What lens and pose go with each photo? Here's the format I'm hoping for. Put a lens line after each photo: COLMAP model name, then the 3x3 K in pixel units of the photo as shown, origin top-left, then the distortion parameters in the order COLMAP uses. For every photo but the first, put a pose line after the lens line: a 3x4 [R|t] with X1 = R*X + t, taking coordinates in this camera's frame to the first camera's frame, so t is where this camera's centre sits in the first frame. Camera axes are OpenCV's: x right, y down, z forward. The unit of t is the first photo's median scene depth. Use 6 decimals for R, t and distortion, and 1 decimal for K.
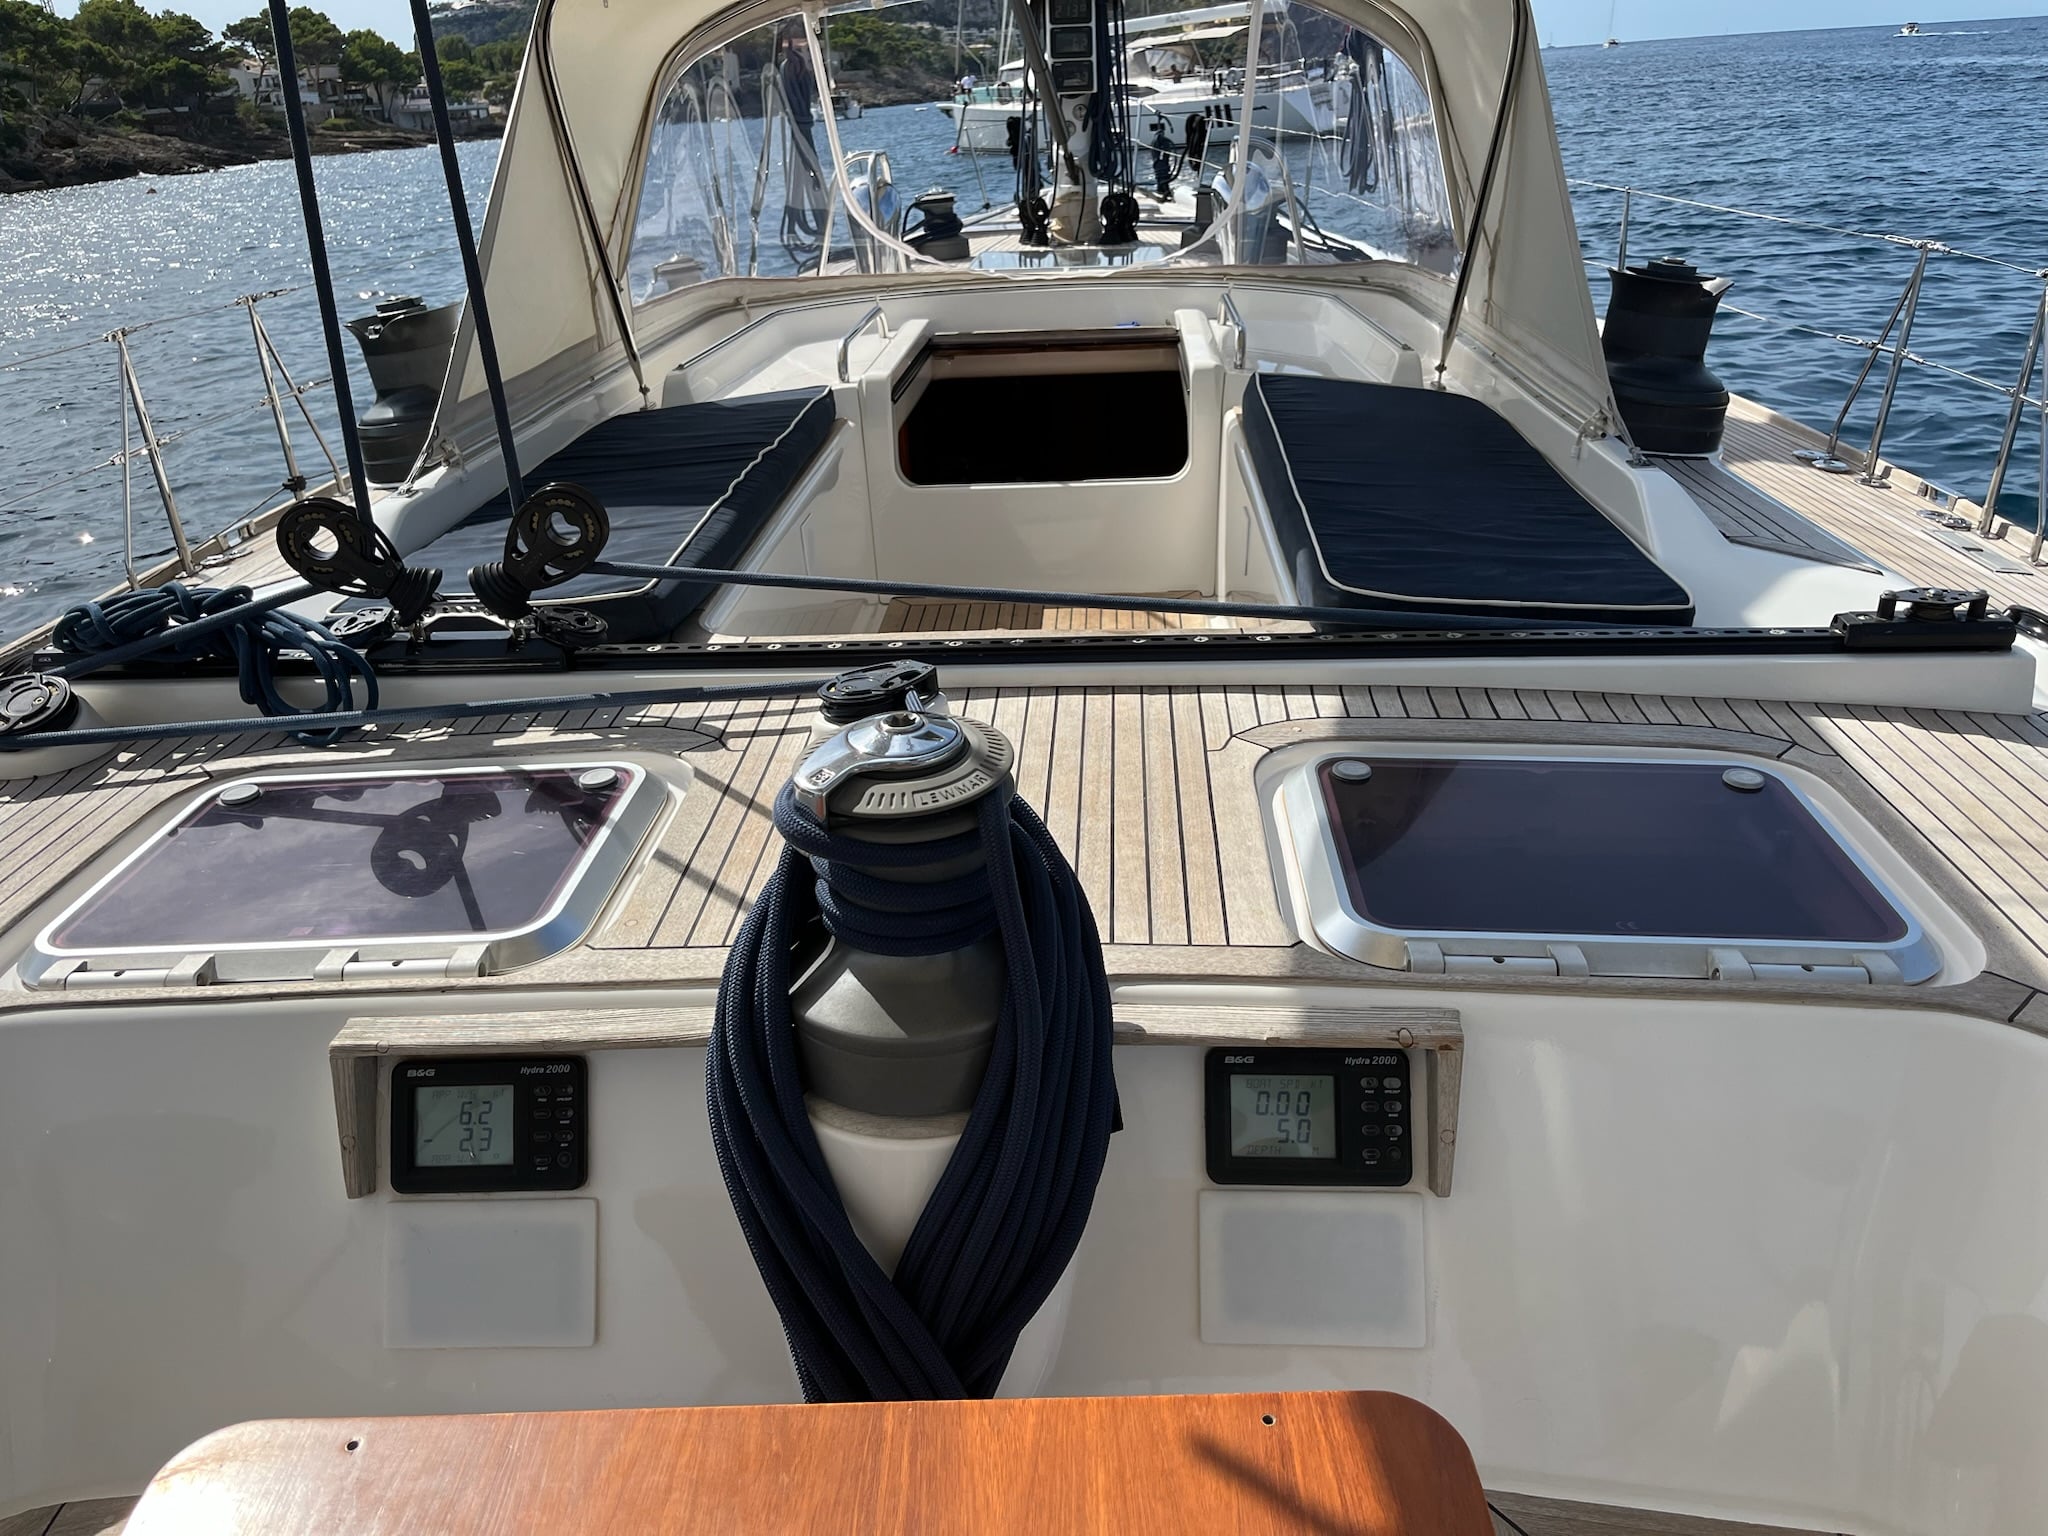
lens RADIAL K [[1538.4, 0, 1029.0], [0, 1538.4, 769.7], [0, 0, 1]] dist [-0.013012, -0.003804]
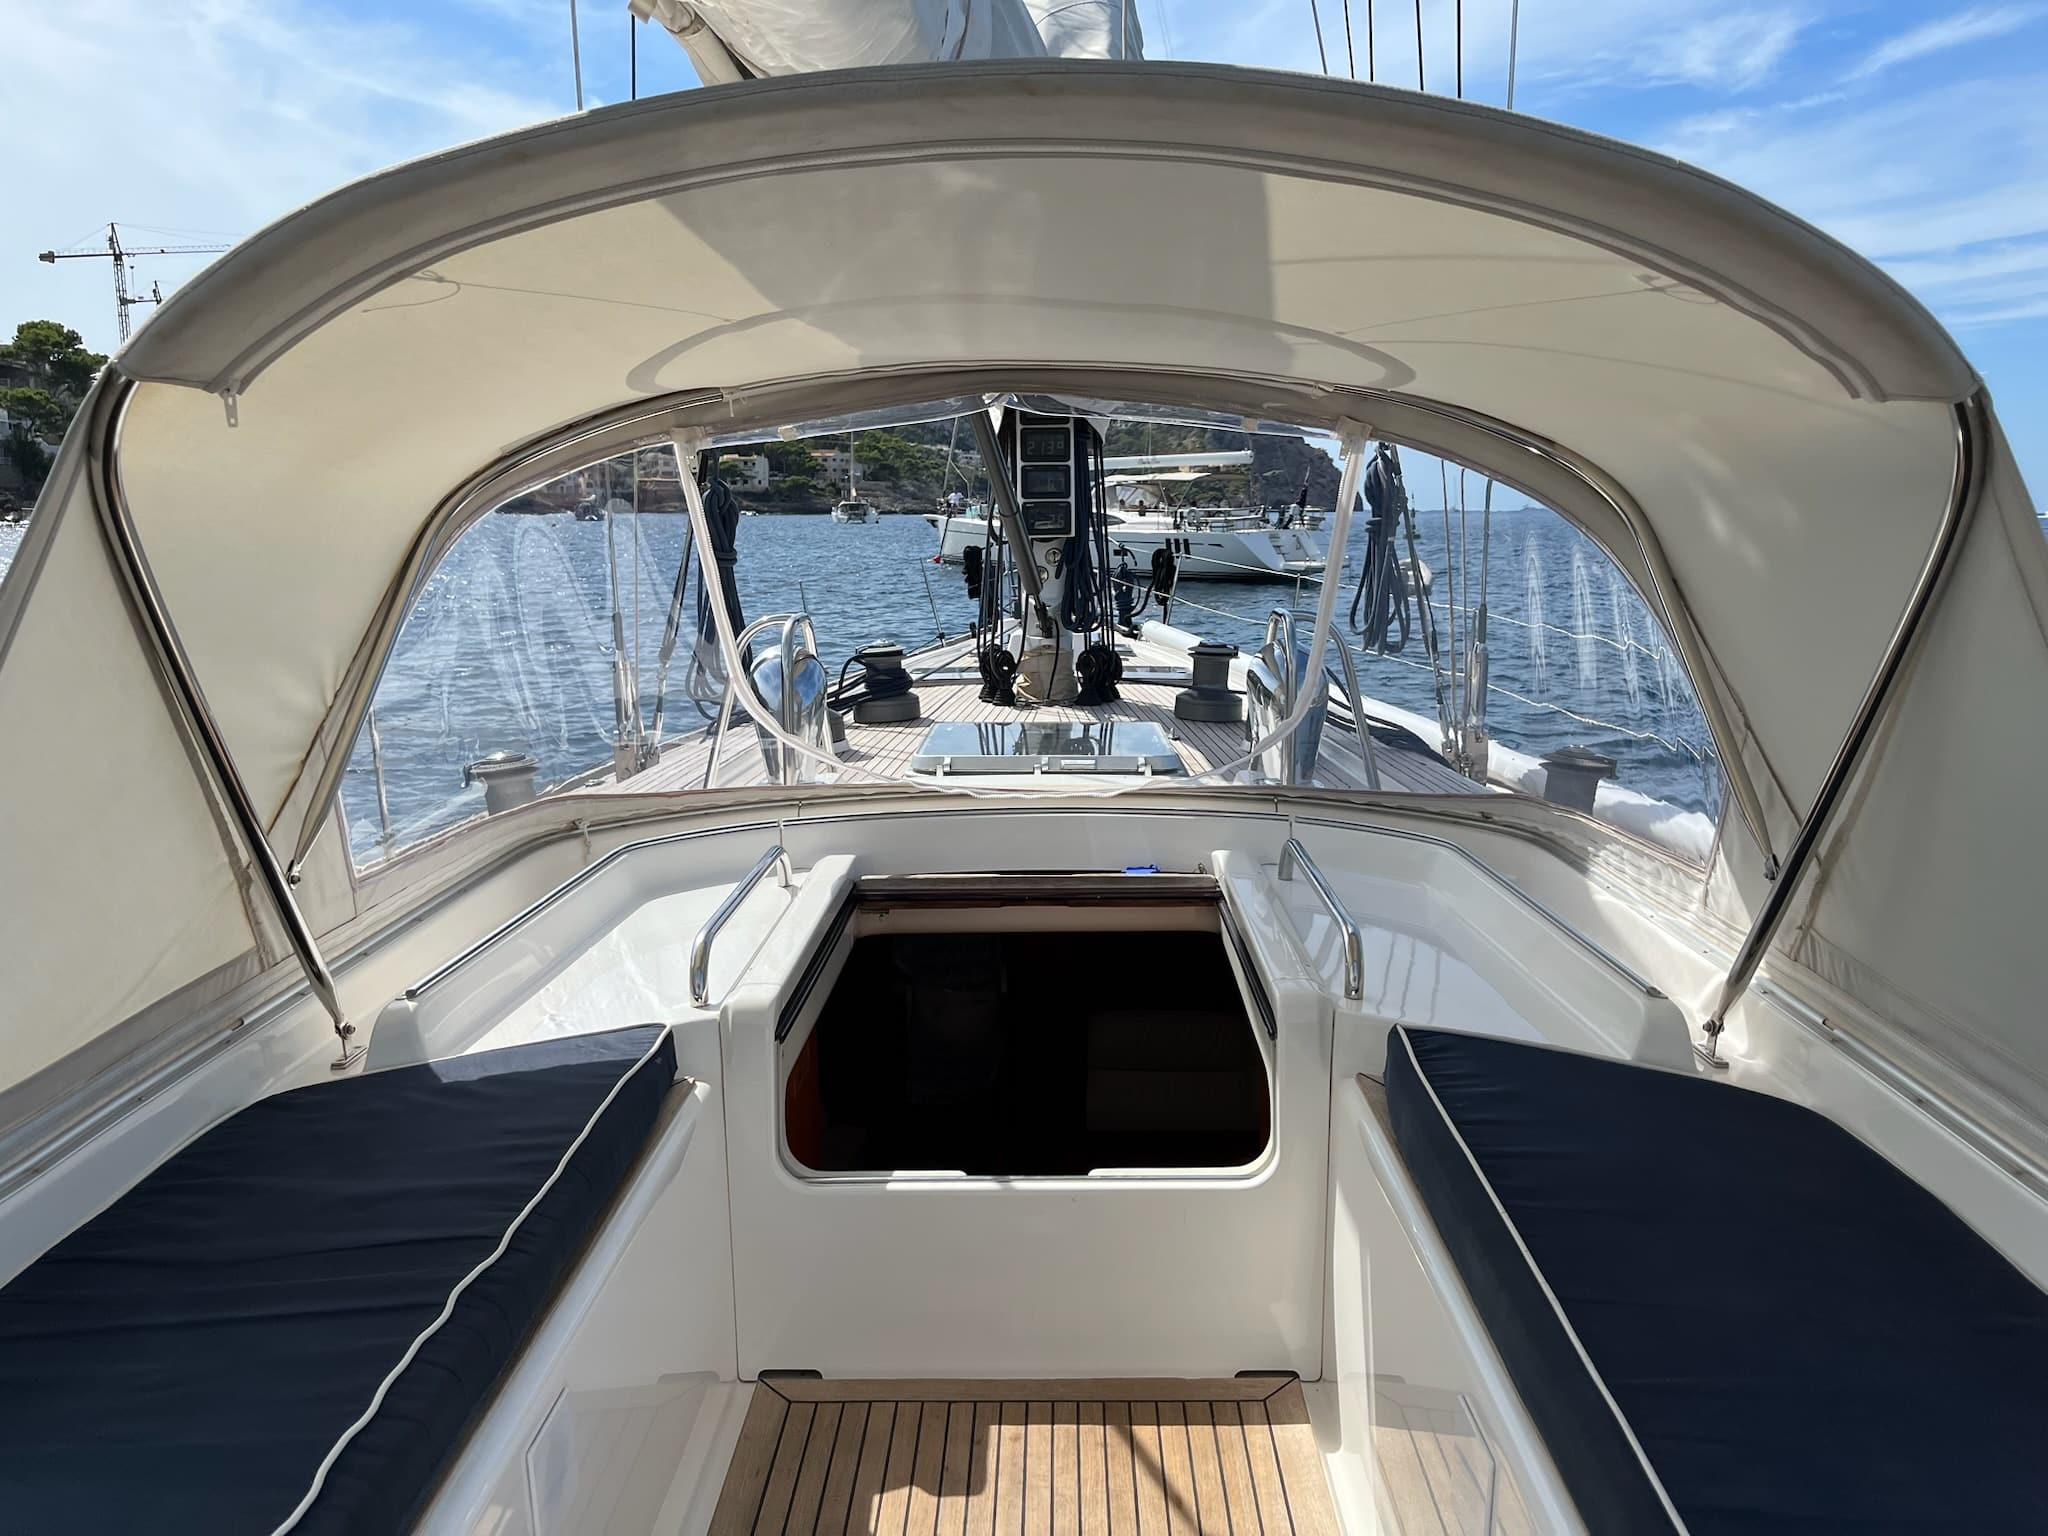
lens RADIAL K [[1548.2, 0, 1014.5], [0, 1548.2, 762.6], [0, 0, 1]] dist [0.047883, -0.096262]
pose [[0.999562, 0.018861, 0.022816, -0.008672], [-0.012432, 0.966937, -0.254711, -0.141114], [-0.026866, 0.254316, 0.966748, 0.282619]]
